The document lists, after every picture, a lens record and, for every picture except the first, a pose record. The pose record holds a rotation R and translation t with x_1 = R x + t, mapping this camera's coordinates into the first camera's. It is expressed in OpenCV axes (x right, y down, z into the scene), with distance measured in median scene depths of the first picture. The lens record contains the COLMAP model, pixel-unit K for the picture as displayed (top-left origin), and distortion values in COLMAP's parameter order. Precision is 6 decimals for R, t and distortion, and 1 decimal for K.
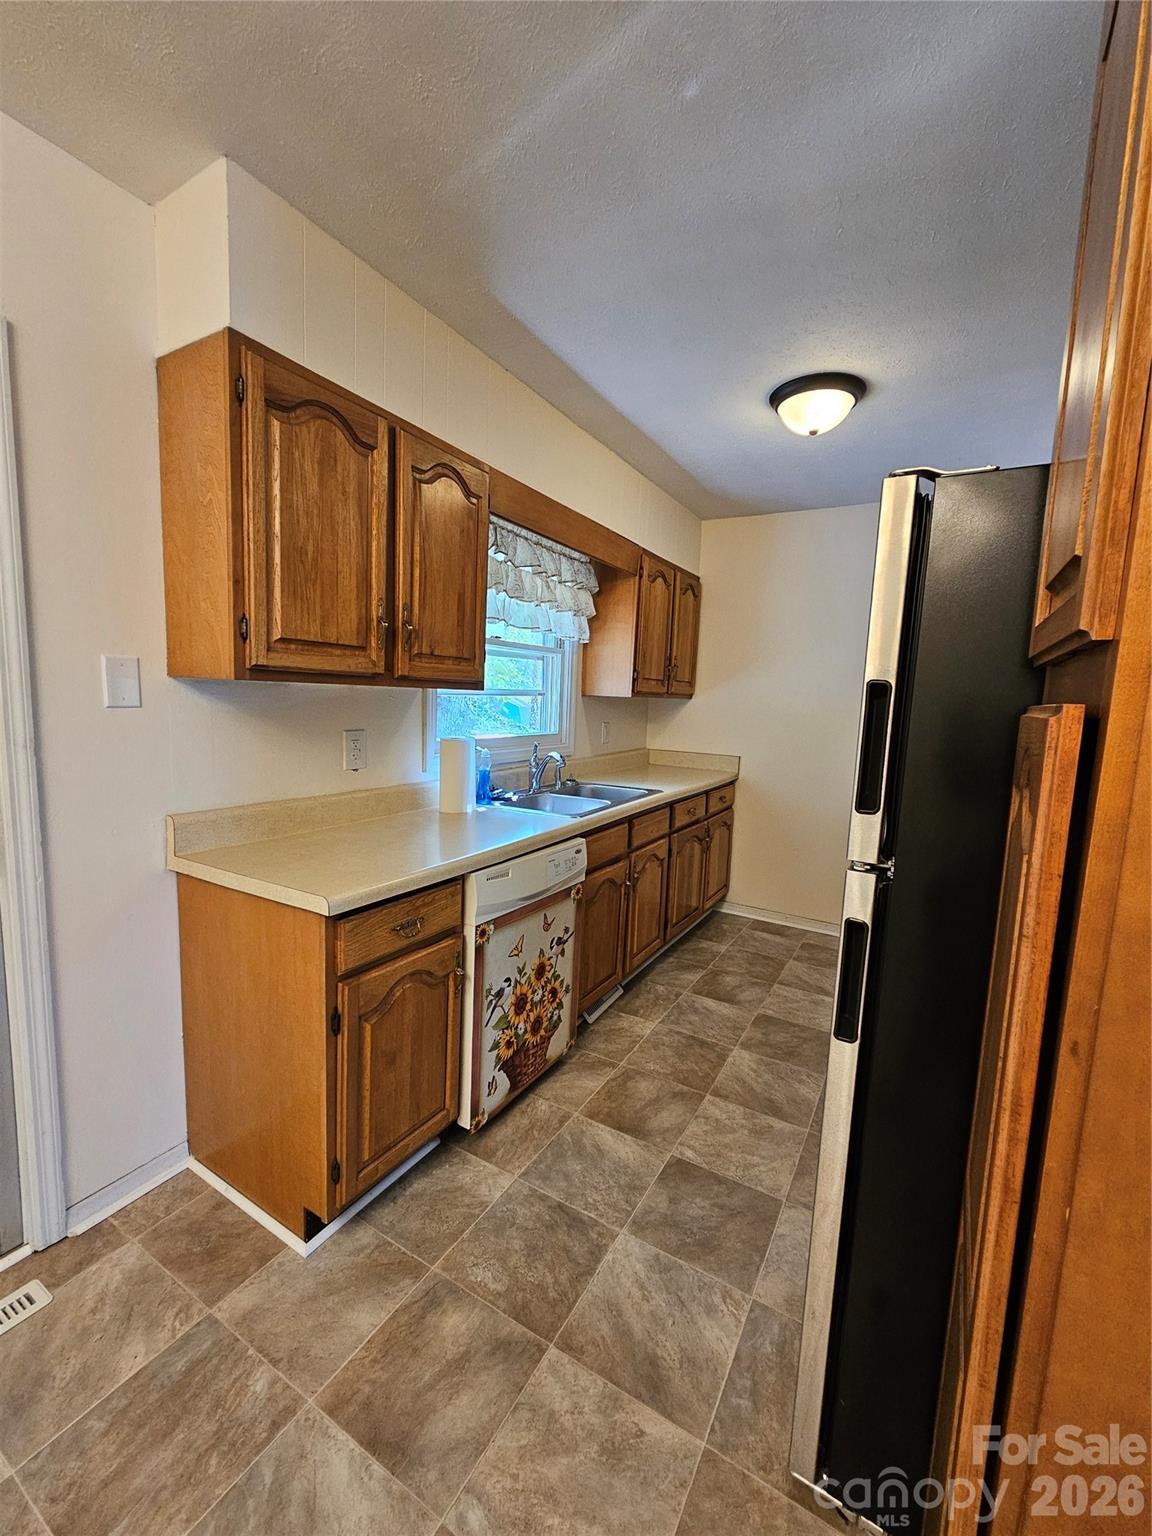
lens RADIAL K [[632.0, 0, 575.2], [0, 632.0, 773.0], [0, 0, 1]] dist [0.001412, 0.000700]
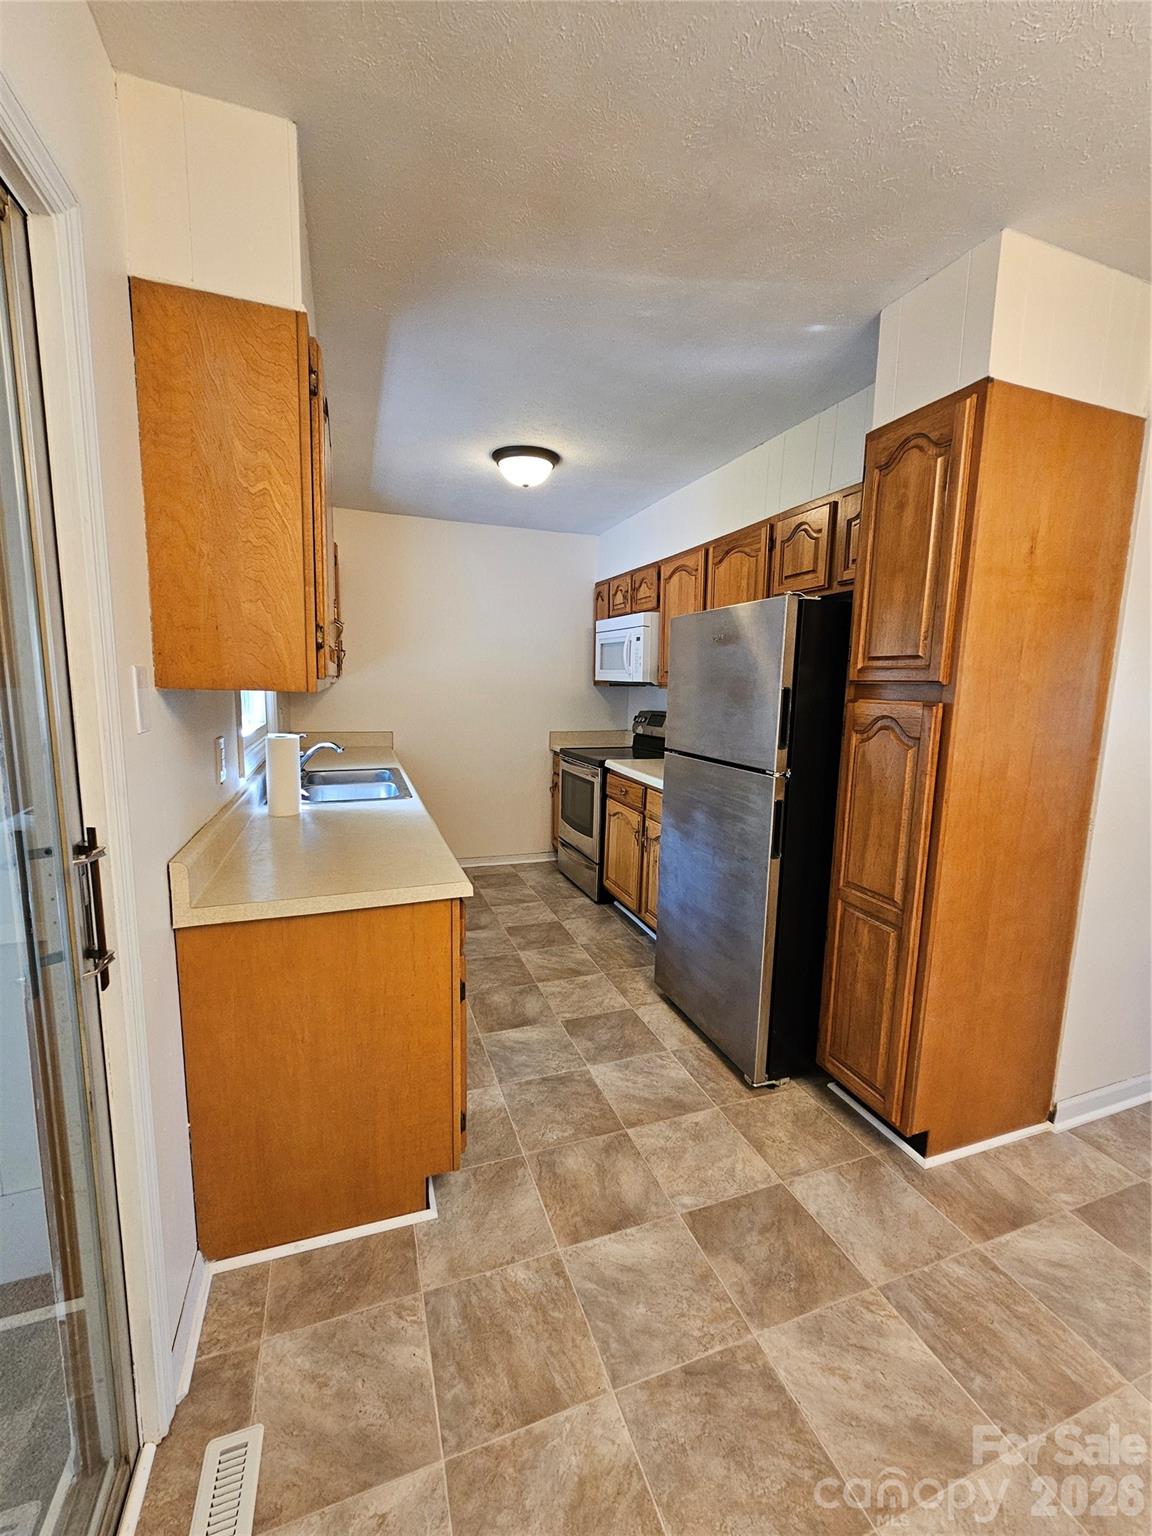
lens RADIAL K [[632.0, 0, 567.6], [0, 632.0, 764.3], [0, 0, 1]] dist [0.001412, 0.000700]
pose [[0.645913, -0.131884, 0.751933, -1.054015], [0.100633, 0.991079, 0.087384, -0.095771], [-0.756749, 0.019227, 0.653423, 0.096167]]
